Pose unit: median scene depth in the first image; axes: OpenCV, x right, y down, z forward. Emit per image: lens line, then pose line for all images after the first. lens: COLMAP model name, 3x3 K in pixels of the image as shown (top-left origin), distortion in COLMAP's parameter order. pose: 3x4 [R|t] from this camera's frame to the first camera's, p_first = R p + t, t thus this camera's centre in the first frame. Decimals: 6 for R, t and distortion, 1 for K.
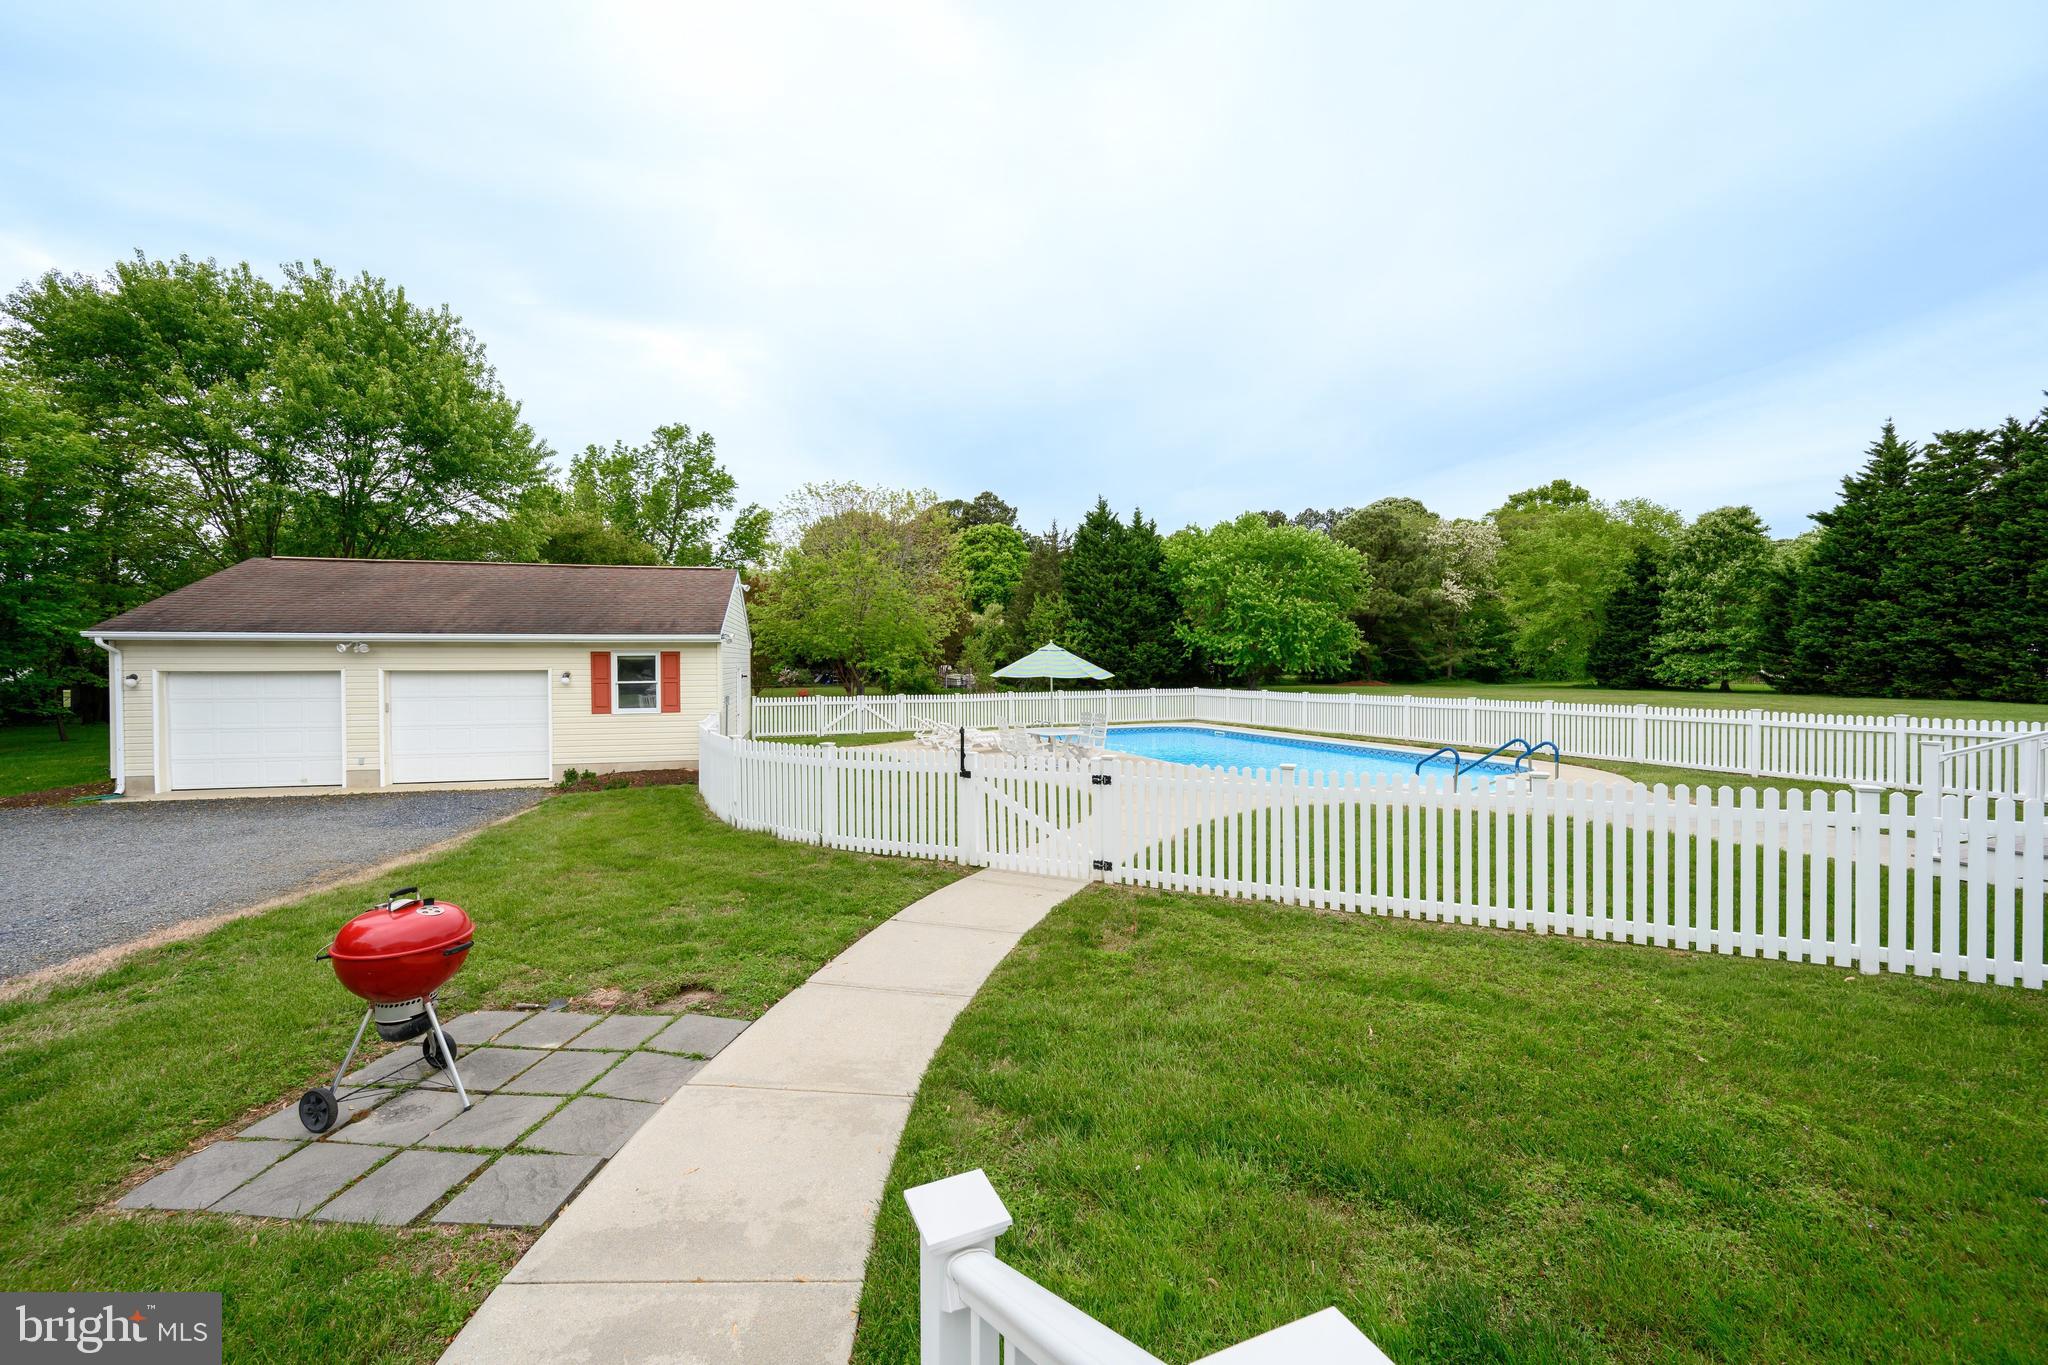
lens RADIAL K [[828.1, 0, 1023.6], [0, 828.1, 670.5], [0, 0, 1]] dist [0.000012, 0.000011]
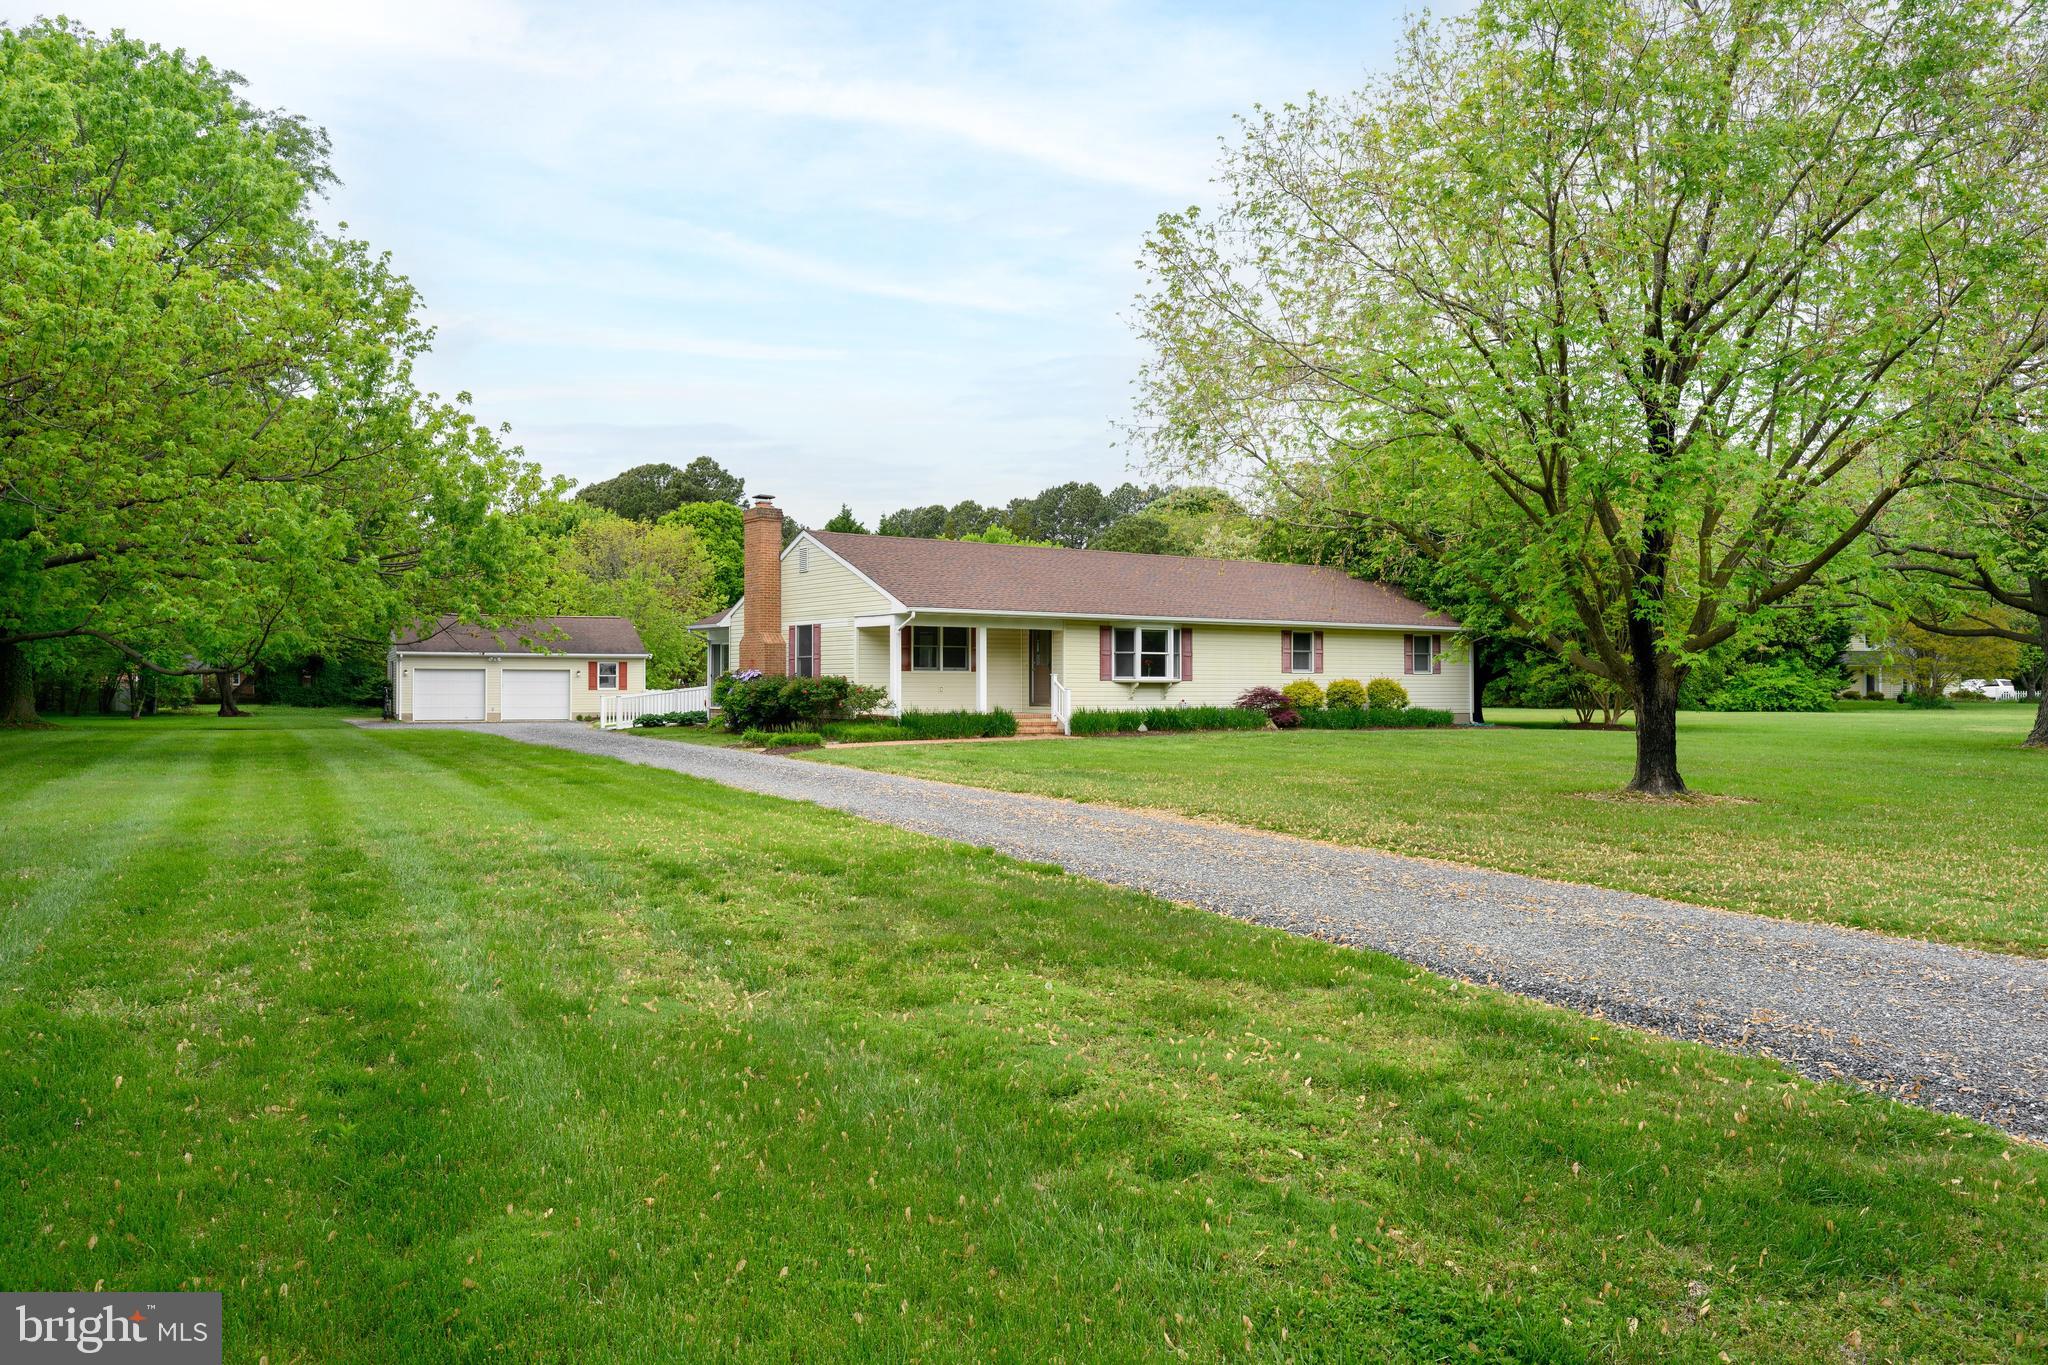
lens RADIAL K [[1420.0, 0, 1021.1], [0, 1420.0, 681.5], [0, 0, 1]] dist [-0.005701, -0.000282]
pose [[0.980063, 0.007147, 0.198558, -0.017295], [-0.004328, 0.999884, -0.014628, 0.009865], [-0.198639, 0.013477, 0.979980, -0.363239]]
